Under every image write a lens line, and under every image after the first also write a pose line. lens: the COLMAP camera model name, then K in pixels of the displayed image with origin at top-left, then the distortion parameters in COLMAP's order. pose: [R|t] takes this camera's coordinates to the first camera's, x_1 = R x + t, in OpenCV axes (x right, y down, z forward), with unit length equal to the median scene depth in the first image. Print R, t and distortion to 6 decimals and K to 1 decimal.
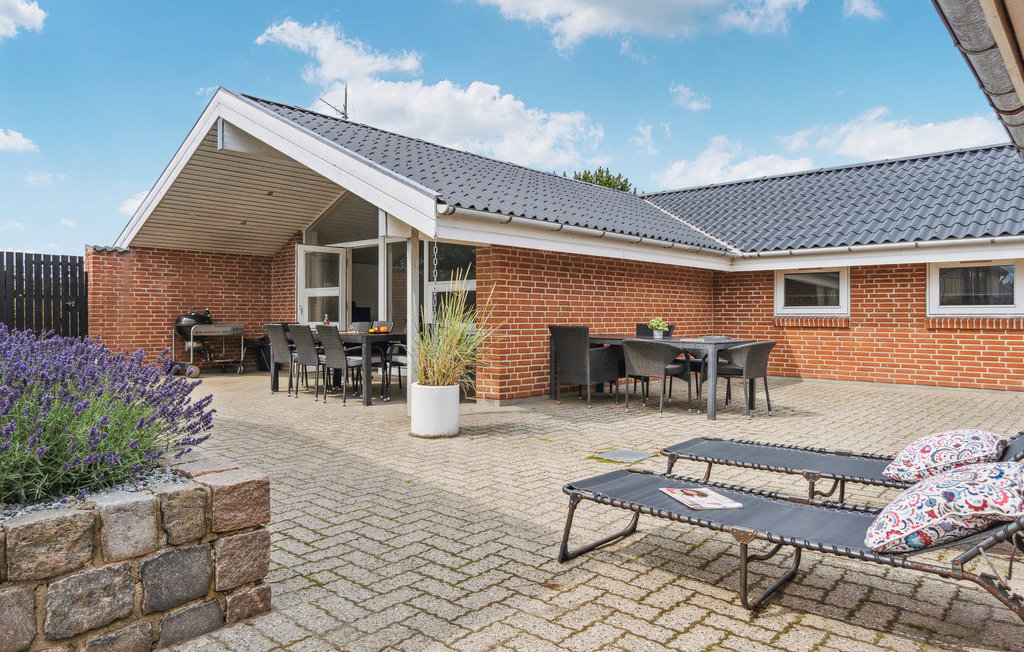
lens RADIAL K [[691.0, 0, 513.0], [0, 691.0, 318.9], [0, 0, 1]] dist [-0.008818, -0.002638]
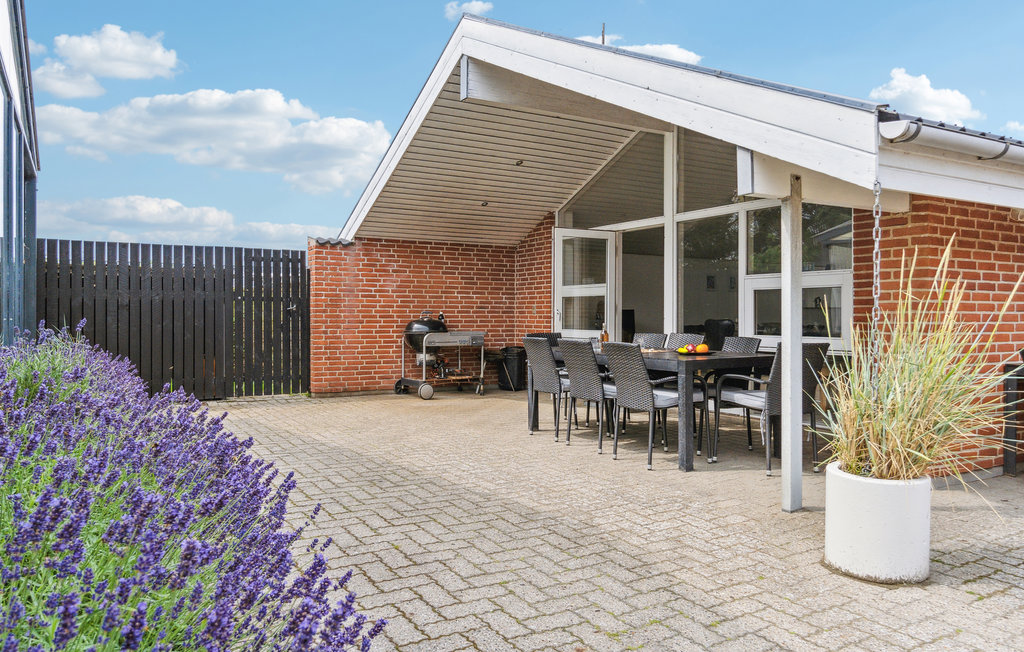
lens RADIAL K [[723.0, 0, 510.7], [0, 723.0, 314.9], [0, 0, 1]] dist [0.003012, 0.002194]
pose [[0.955163, 0.001782, -0.296075, -0.124033], [-0.002289, 0.999996, -0.001368, -0.011758], [0.296072, 0.001984, 0.955164, 0.231973]]
